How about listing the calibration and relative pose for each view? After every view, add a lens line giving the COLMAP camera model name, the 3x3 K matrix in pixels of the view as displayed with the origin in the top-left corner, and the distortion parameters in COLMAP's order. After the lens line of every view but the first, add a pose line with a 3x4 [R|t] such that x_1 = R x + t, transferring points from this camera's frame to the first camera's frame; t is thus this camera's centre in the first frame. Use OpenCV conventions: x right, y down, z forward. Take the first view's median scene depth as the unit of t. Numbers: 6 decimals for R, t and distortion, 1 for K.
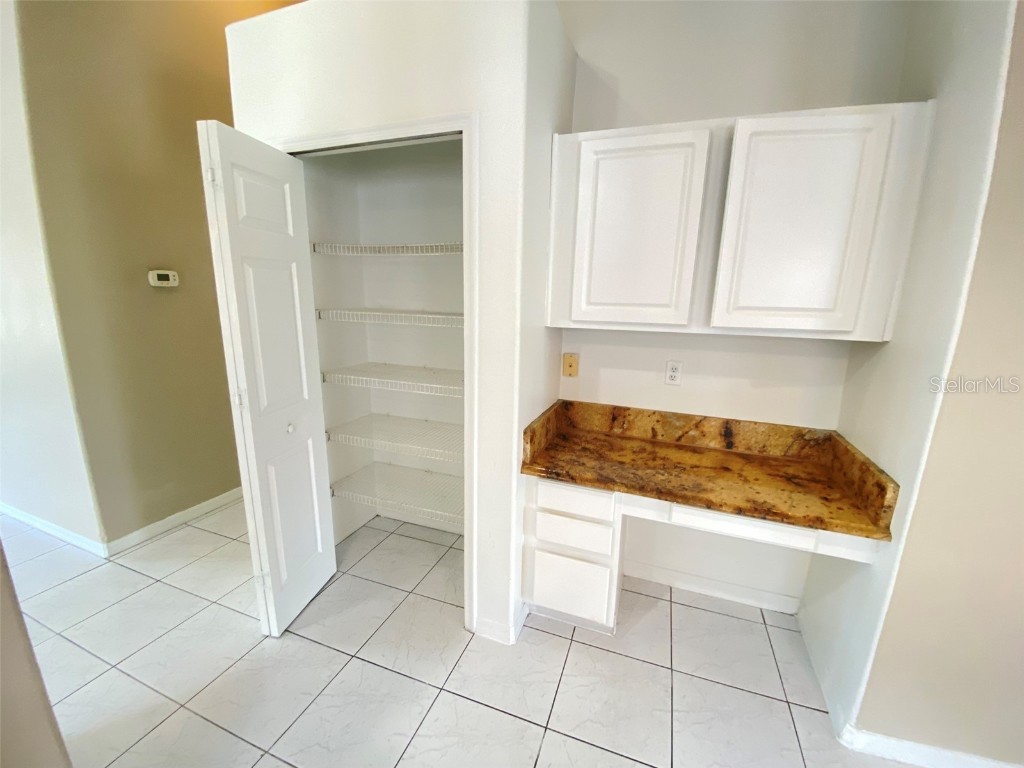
lens RADIAL K [[417.4, 0, 515.1], [0, 417.4, 384.5], [0, 0, 1]] dist [0.002220, -0.011276]
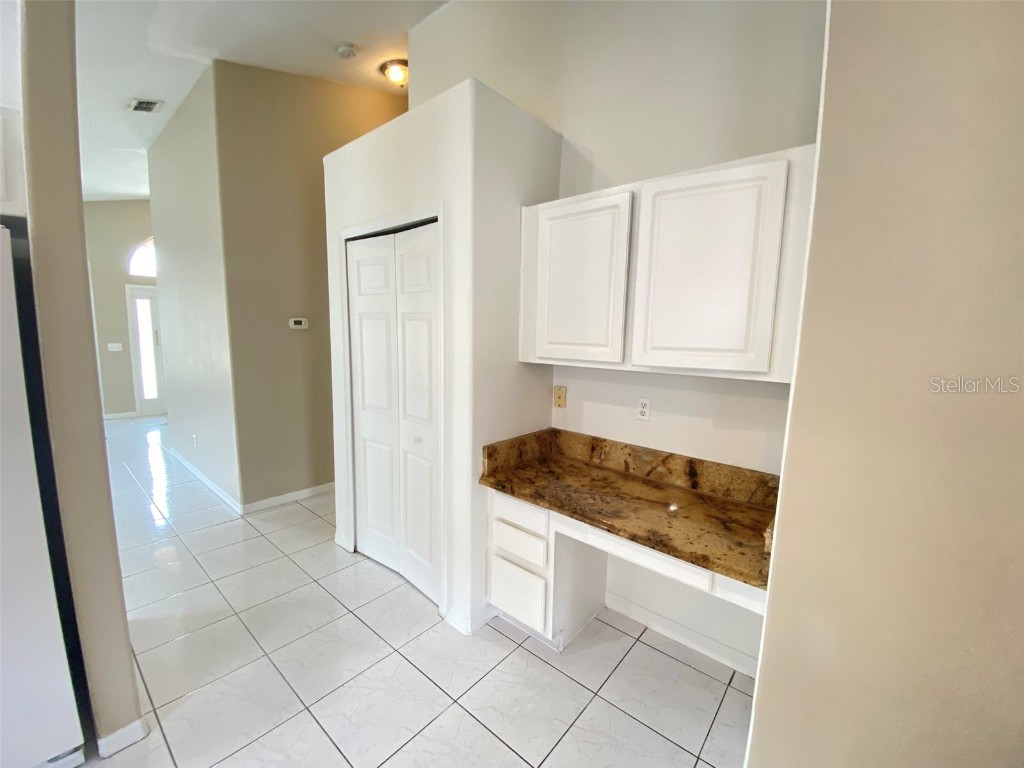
lens RADIAL K [[417.4, 0, 514.1], [0, 417.4, 382.3], [0, 0, 1]] dist [0.002220, -0.011276]
pose [[0.937845, 0.039266, -0.344826, 0.481670], [-0.071691, 0.994068, -0.081788, 0.016182], [0.339569, 0.101425, 0.935097, -0.101721]]
